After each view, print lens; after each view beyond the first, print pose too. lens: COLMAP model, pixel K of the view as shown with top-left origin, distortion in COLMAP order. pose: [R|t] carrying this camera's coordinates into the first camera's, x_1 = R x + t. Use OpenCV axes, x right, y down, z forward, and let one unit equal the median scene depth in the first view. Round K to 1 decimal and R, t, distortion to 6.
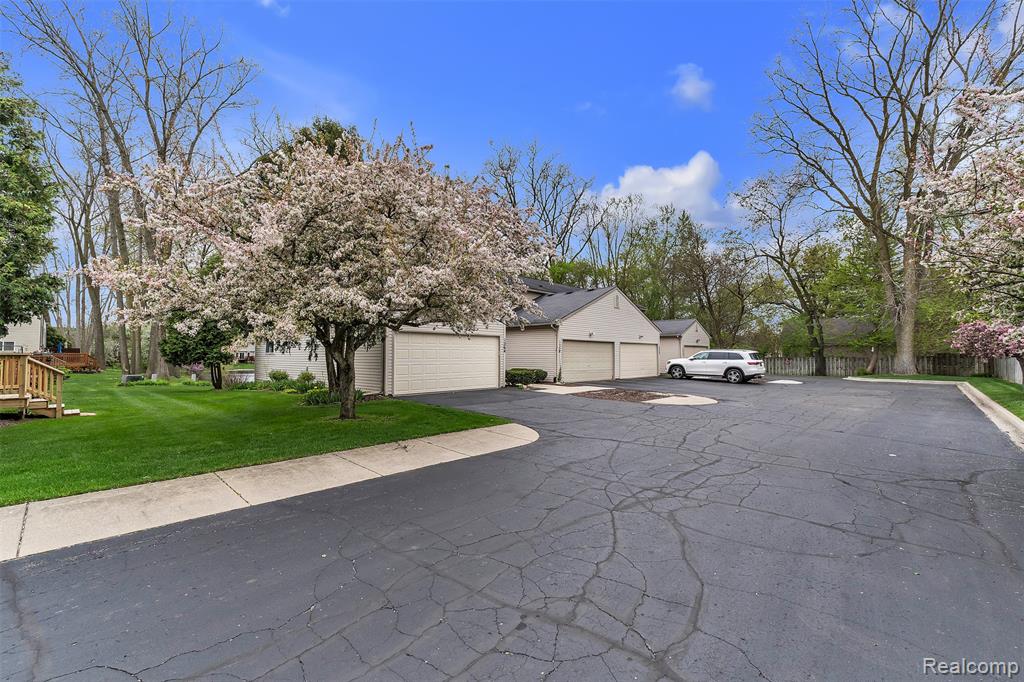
lens RADIAL K [[426.8, 0, 512.0], [0, 426.8, 341.0], [0, 0, 1]] dist [-0.001968, -0.000233]
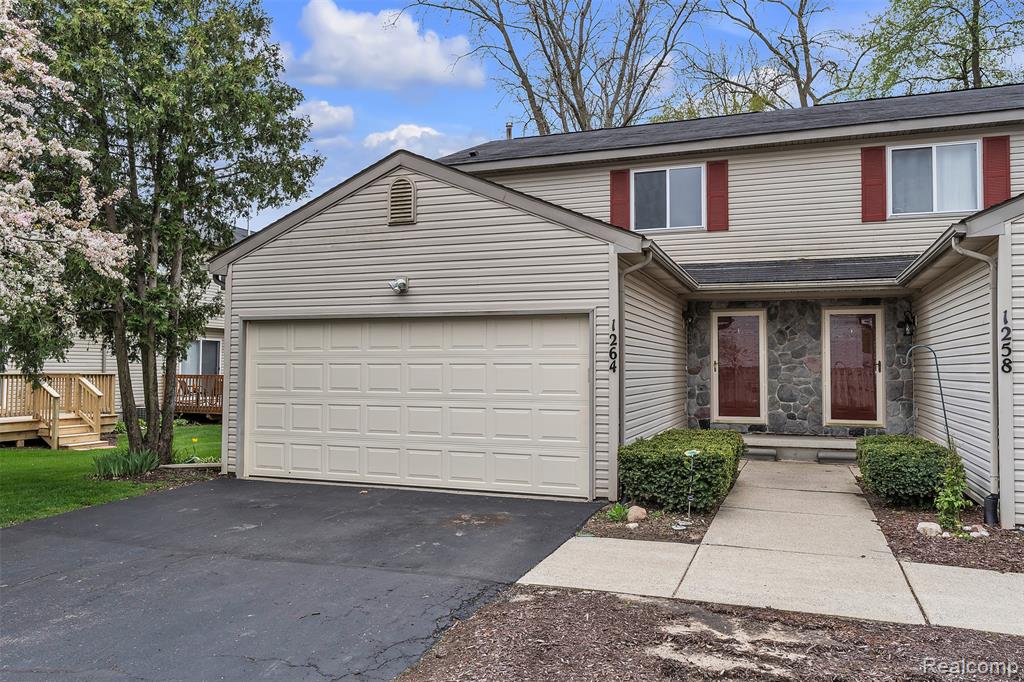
lens RADIAL K [[737.7, 0, 512.0], [0, 737.7, 341.0], [0, 0, 1]] dist [-0.003929, -0.000950]
pose [[0.407806, -0.030714, -0.912552, 0.469390], [0.016259, 0.999520, -0.026375, 0.018051], [0.912924, -0.004081, 0.408110, 0.940811]]
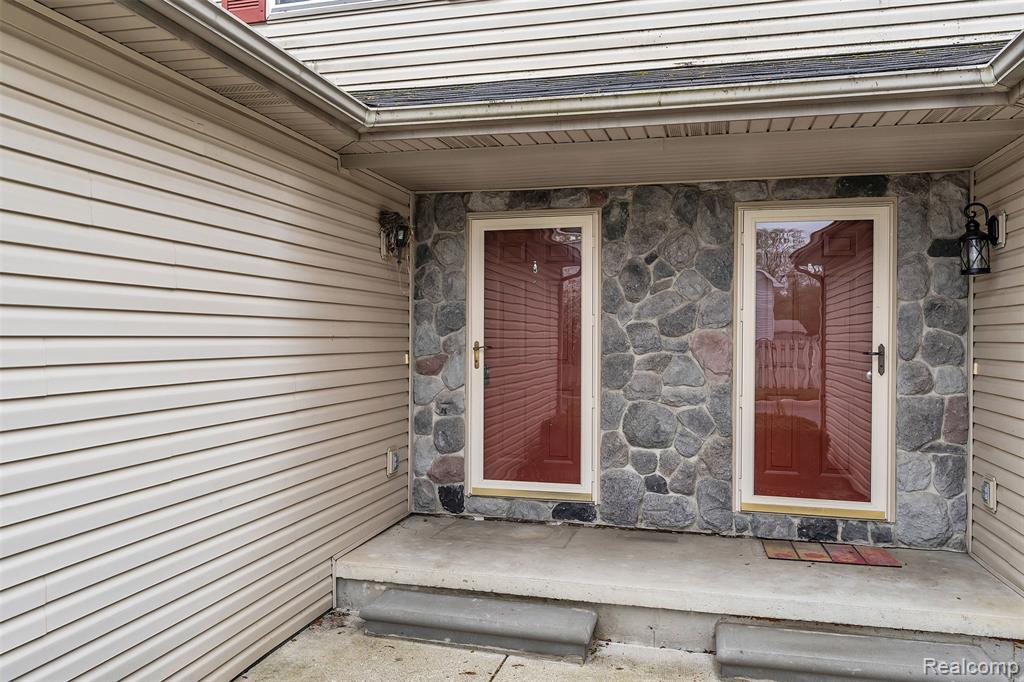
lens RADIAL K [[754.2, 0, 512.0], [0, 754.2, 341.0], [0, 0, 1]] dist [0.002198, -0.000245]
pose [[0.498345, 0.012481, -0.866889, 0.049720], [0.014430, 0.999638, 0.022687, 0.013961], [0.866859, -0.023815, 0.497985, 1.394400]]
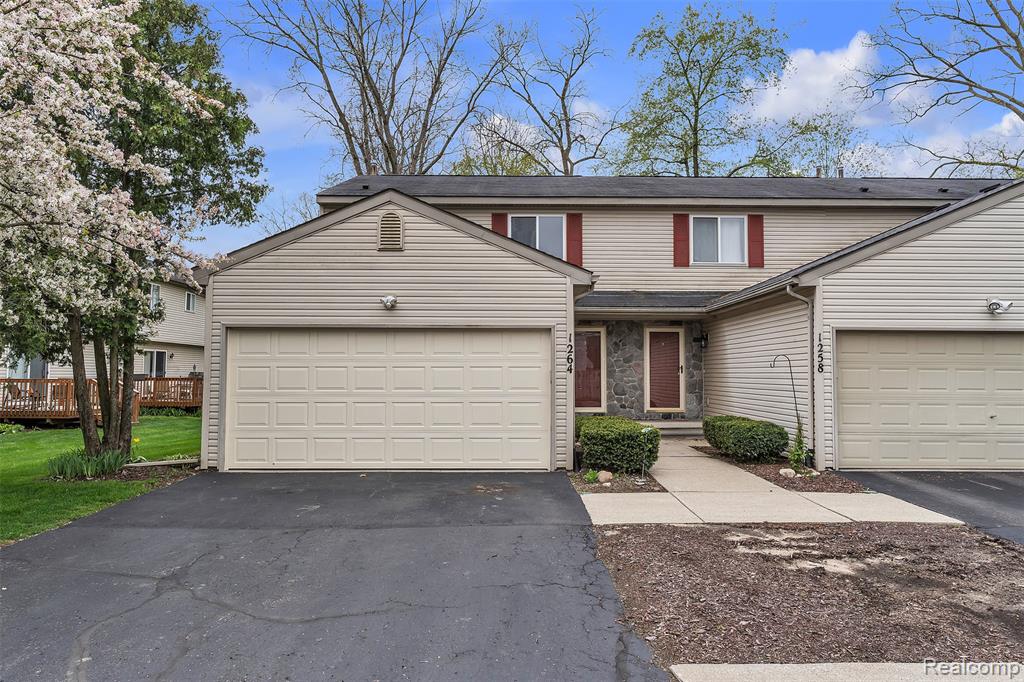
lens RADIAL K [[640.7, 0, 512.0], [0, 640.7, 341.0], [0, 0, 1]] dist [-0.006840, -0.000956]
pose [[0.705279, -0.032713, -0.708174, 0.406877], [0.013625, 0.999376, -0.032596, 0.015995], [0.708799, 0.013340, 0.705285, 0.734359]]
